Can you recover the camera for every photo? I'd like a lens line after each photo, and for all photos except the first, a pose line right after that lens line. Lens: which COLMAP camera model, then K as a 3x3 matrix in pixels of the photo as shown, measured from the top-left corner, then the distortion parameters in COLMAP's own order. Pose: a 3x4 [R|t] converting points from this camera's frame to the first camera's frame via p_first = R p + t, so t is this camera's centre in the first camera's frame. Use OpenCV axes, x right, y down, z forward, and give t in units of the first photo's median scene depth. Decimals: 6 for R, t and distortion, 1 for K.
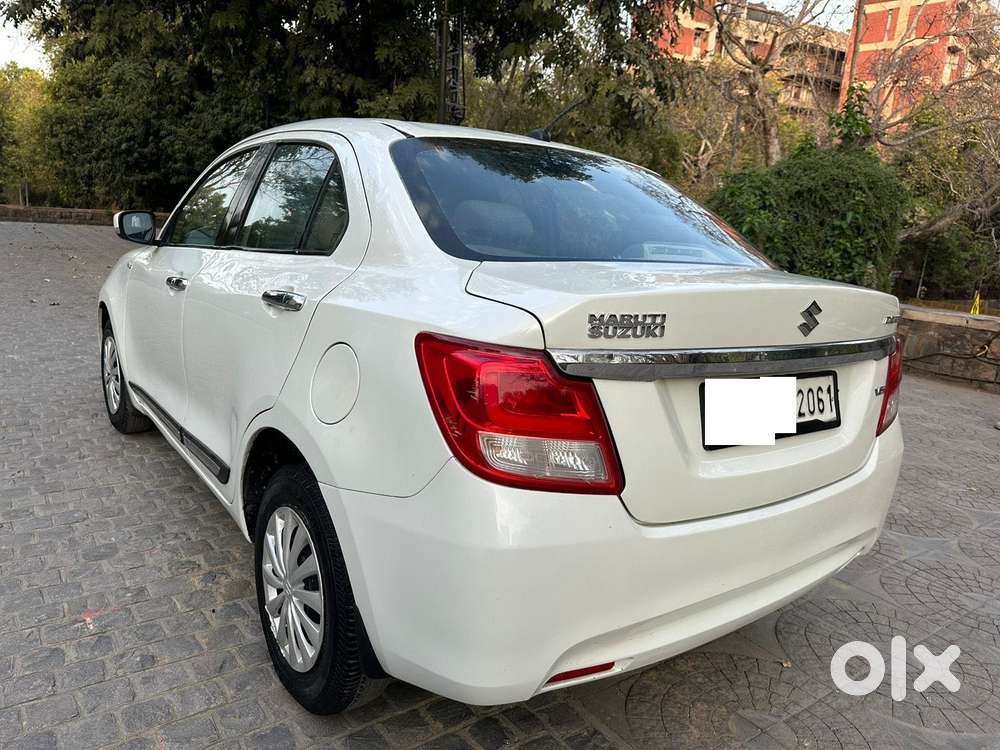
lens RADIAL K [[719.8, 0, 498.2], [0, 719.8, 380.2], [0, 0, 1]] dist [0.058443, -0.103273]
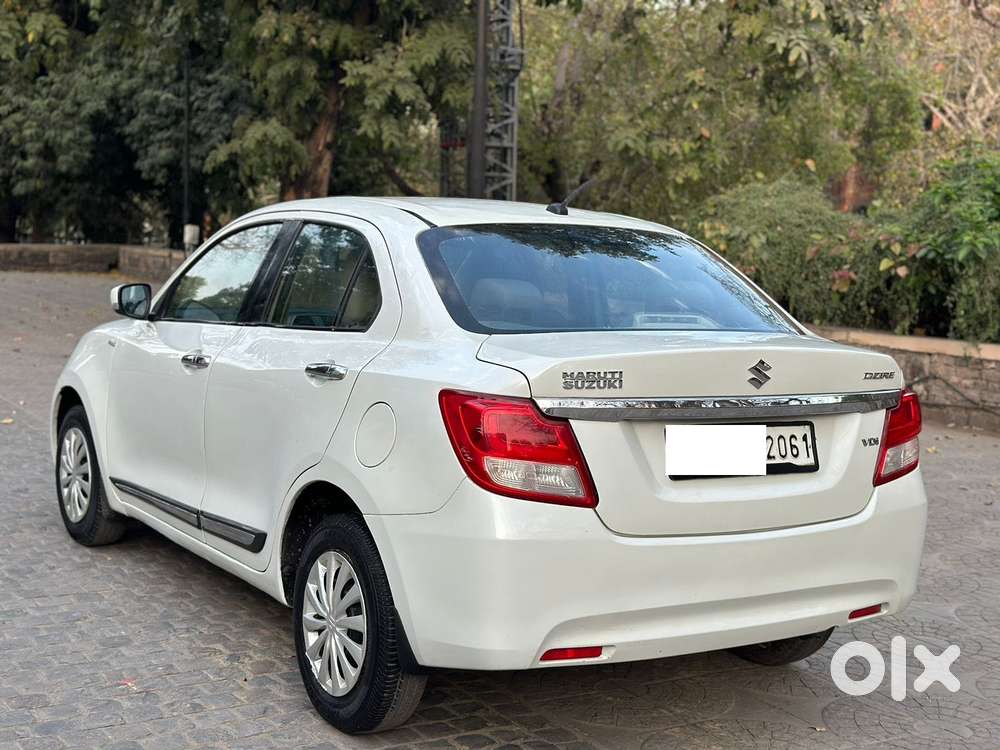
lens RADIAL K [[1372.1, 0, 500.0], [0, 1372.1, 375.0], [0, 0, 1]] dist [0.182062, -0.407216]
pose [[0.997097, -0.025788, -0.071636, 0.130062], [0.017284, 0.992994, -0.116892, 0.148380], [0.074149, 0.115314, 0.990558, -1.095690]]
